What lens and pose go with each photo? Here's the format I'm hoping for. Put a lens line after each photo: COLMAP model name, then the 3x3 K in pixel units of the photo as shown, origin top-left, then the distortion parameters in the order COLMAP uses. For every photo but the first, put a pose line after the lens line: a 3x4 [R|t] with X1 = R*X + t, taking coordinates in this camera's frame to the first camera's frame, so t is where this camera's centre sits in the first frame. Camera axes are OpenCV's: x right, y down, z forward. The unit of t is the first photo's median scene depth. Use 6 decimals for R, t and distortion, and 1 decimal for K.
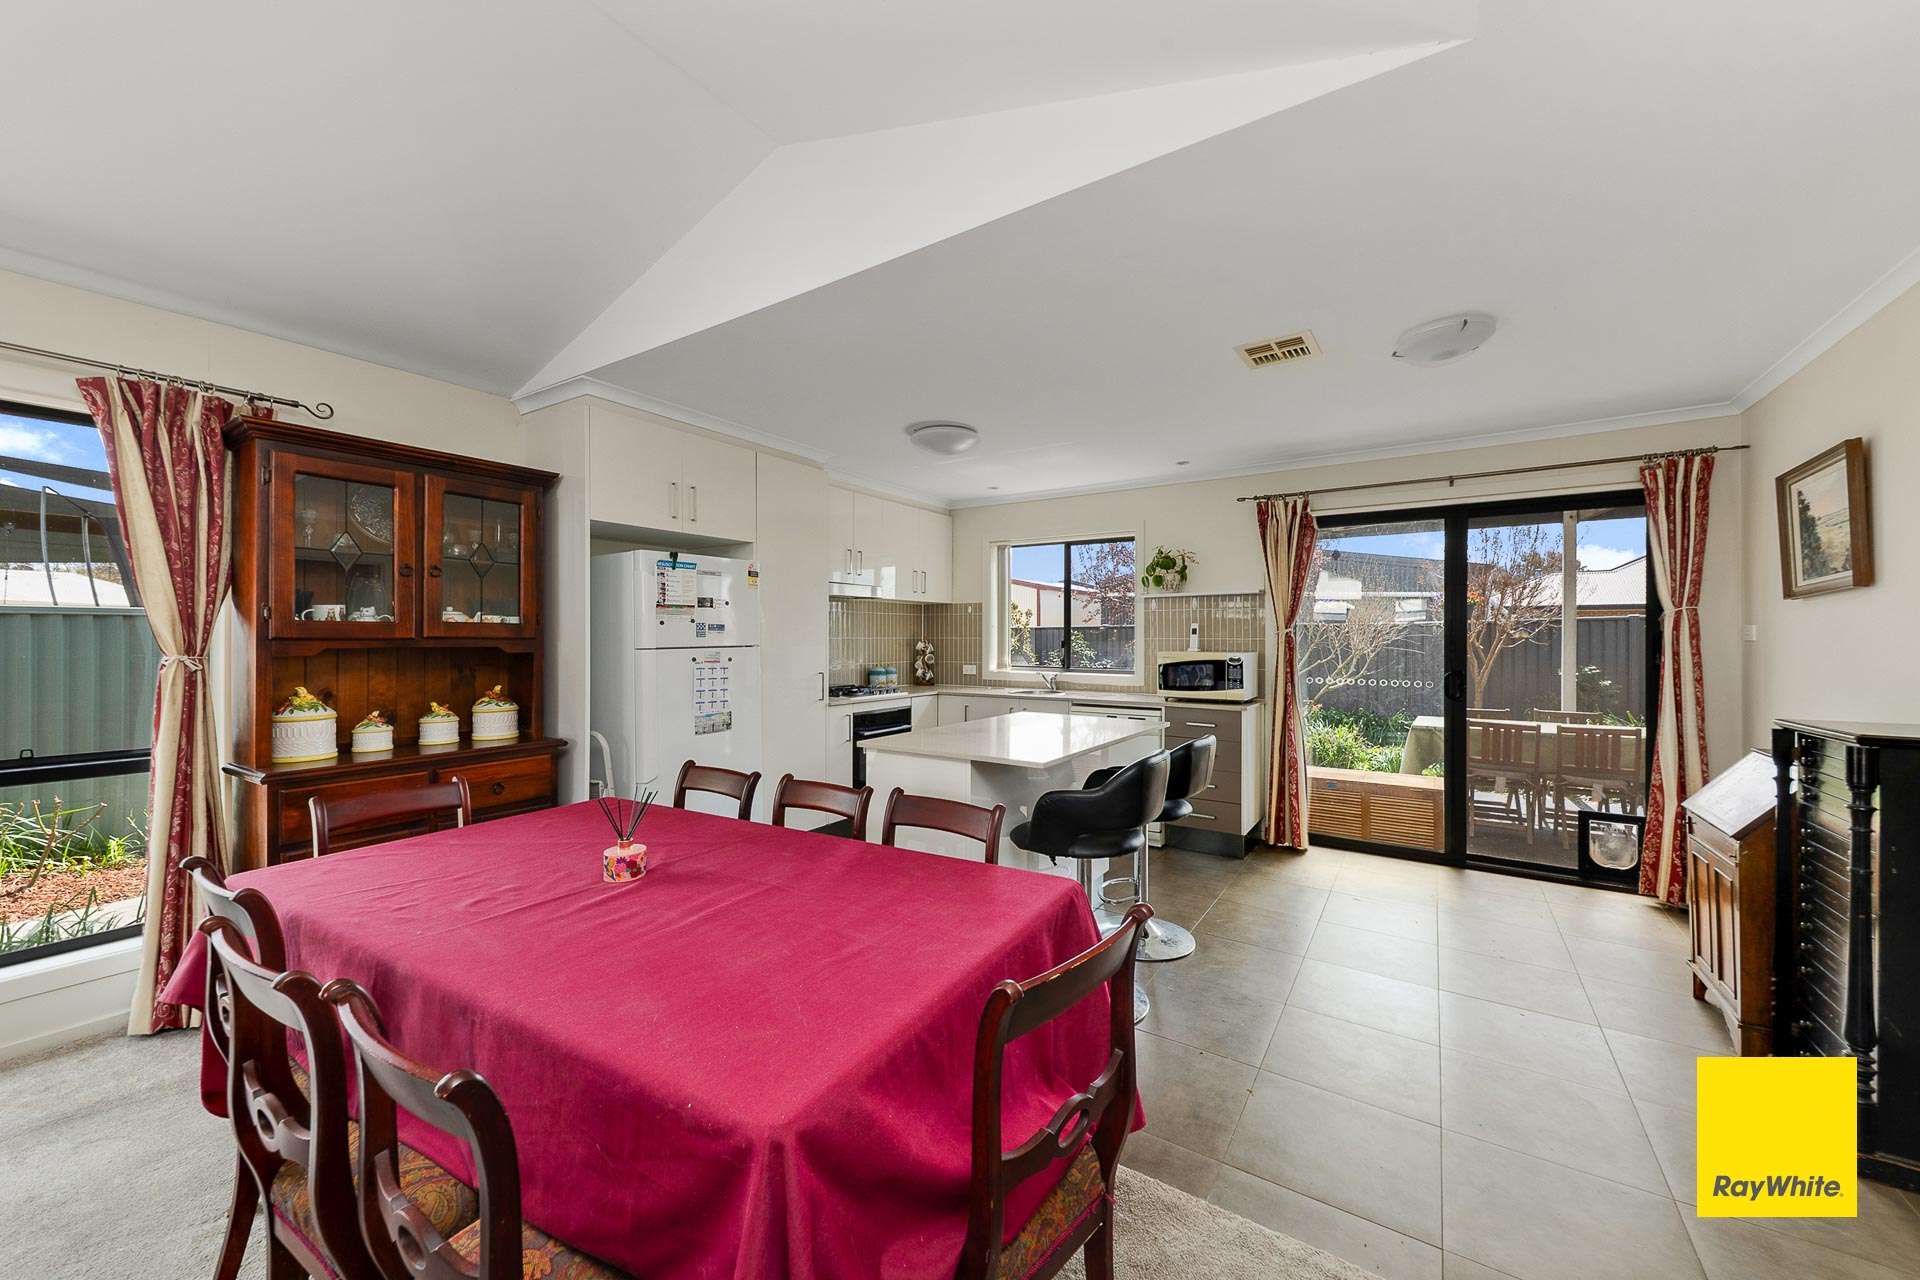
lens RADIAL K [[676.3, 0, 963.7], [0, 676.3, 634.6], [0, 0, 1]] dist [-0.008893, -0.000031]
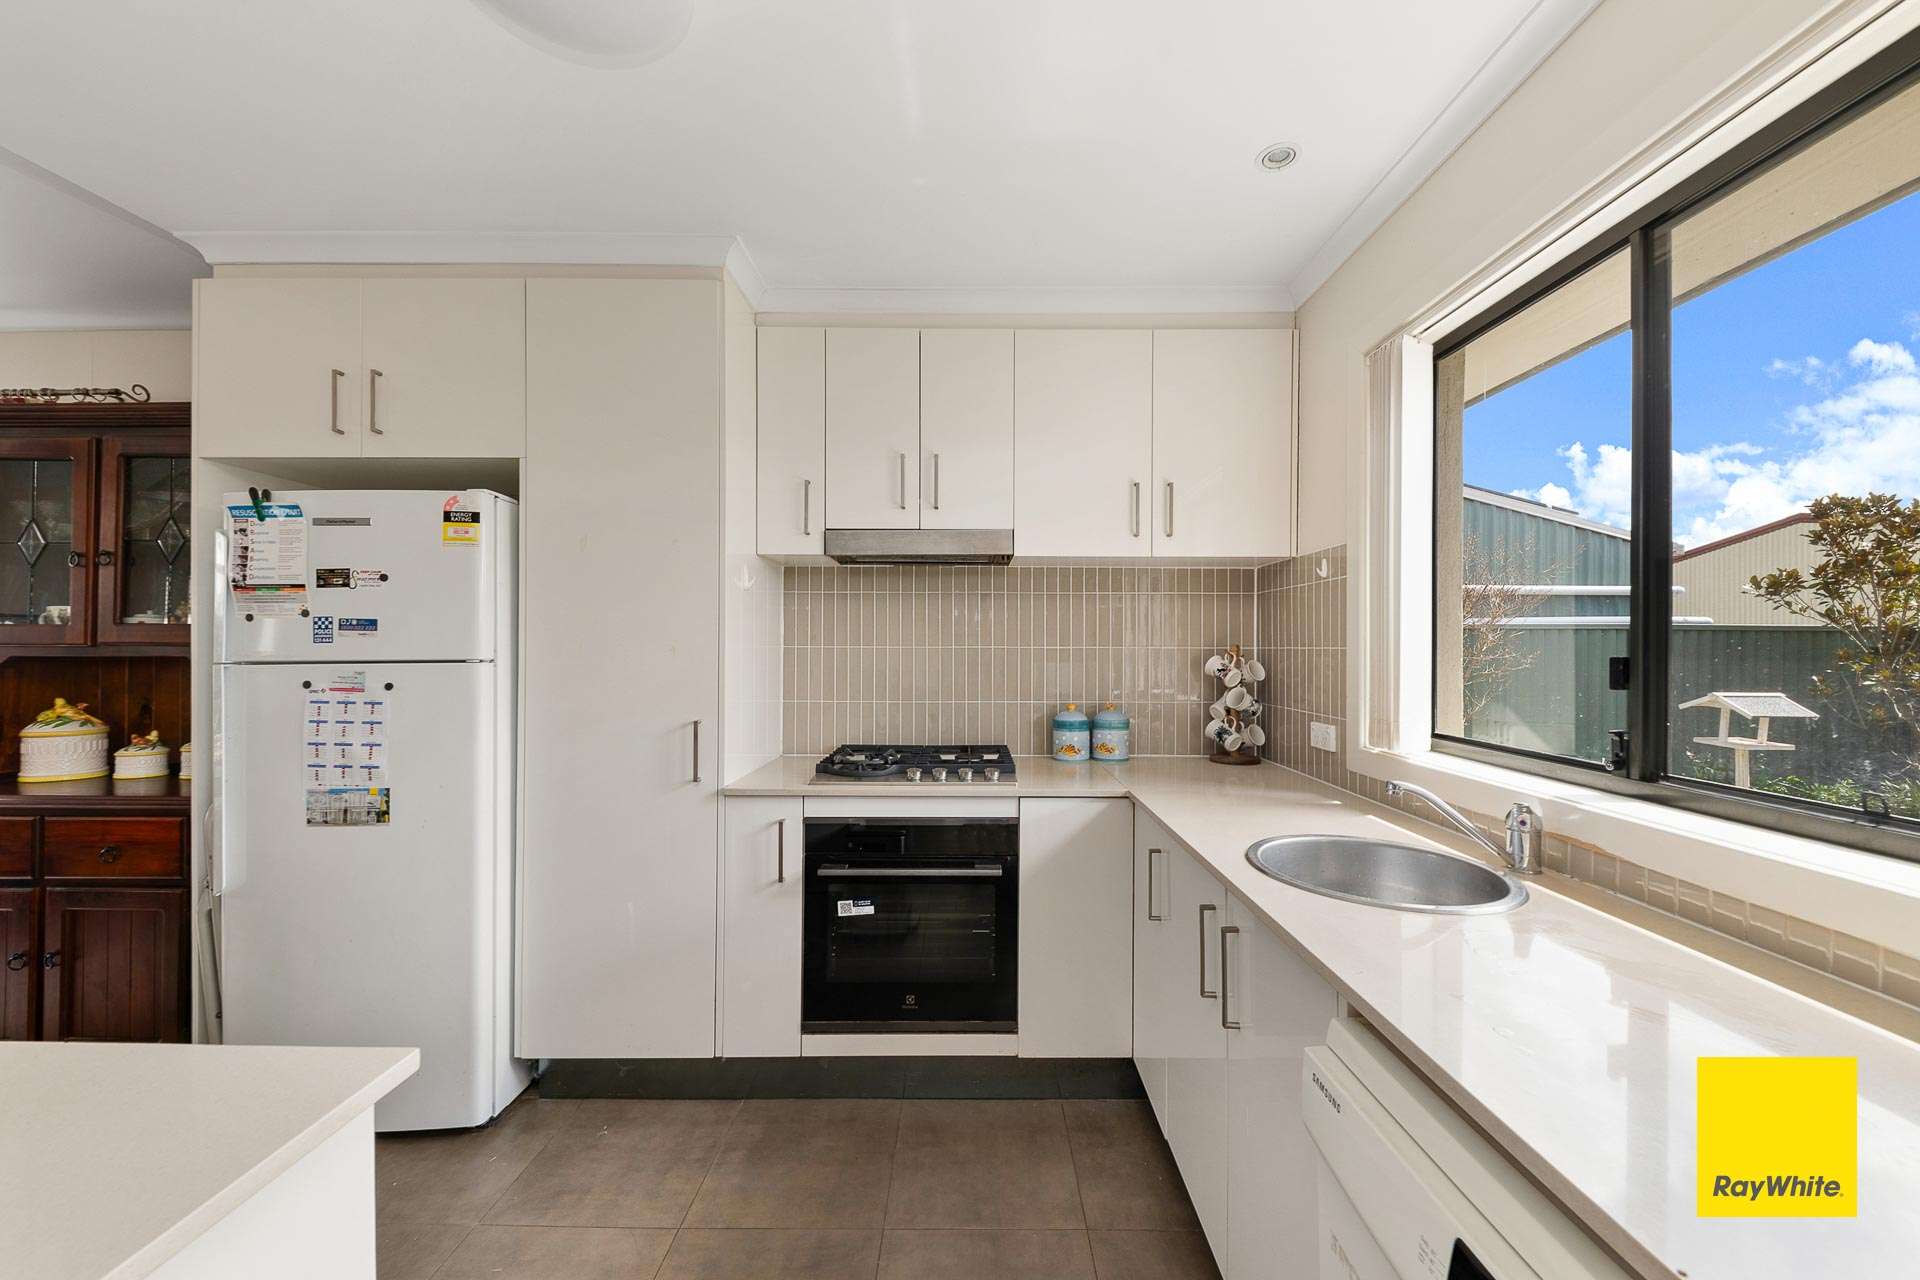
lens RADIAL K [[676.3, 0, 962.7], [0, 676.3, 648.2], [0, 0, 1]] dist [-0.008893, -0.000031]
pose [[0.585308, -0.001890, -0.810809, 0.334912], [-0.000180, 0.999997, -0.002460, 0.008941], [0.810811, 0.001586, 0.585306, 1.090186]]
